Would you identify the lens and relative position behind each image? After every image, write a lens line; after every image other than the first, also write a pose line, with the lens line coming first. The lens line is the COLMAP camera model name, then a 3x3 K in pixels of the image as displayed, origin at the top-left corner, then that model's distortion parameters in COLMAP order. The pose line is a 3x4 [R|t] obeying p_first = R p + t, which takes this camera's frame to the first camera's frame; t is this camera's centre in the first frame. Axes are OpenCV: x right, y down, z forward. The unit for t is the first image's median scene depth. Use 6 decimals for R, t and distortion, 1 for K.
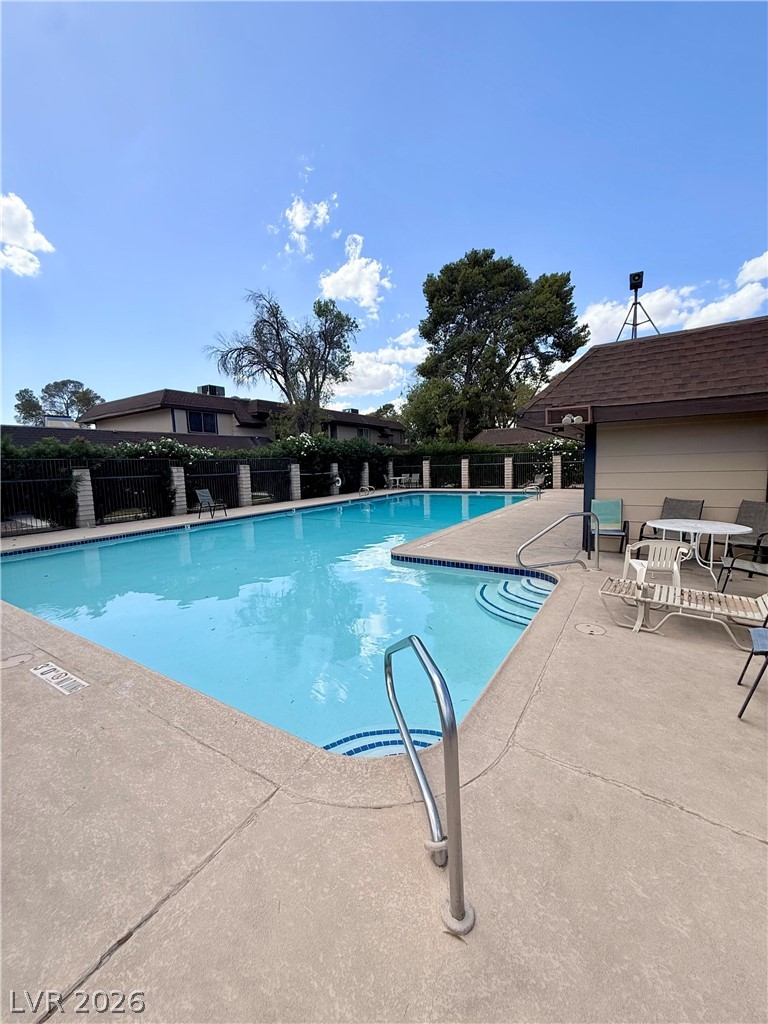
lens RADIAL K [[409.8, 0, 384.1], [0, 409.8, 509.5], [0, 0, 1]] dist [-0.000519, 0.000078]
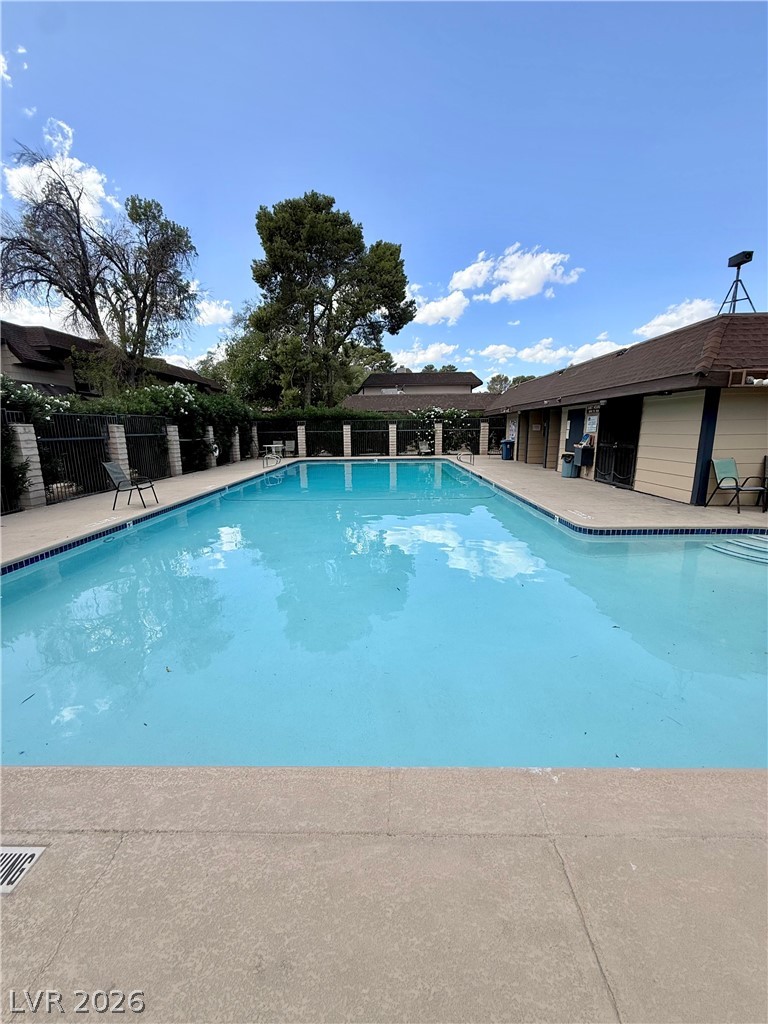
lens RADIAL K [[409.8, 0, 384.1], [0, 409.8, 509.5], [0, 0, 1]] dist [-0.000519, 0.000078]
pose [[0.850366, -0.083215, 0.519570, -0.226197], [0.045112, 0.995310, 0.085577, -0.006686], [-0.524254, -0.049333, 0.850132, 0.143692]]
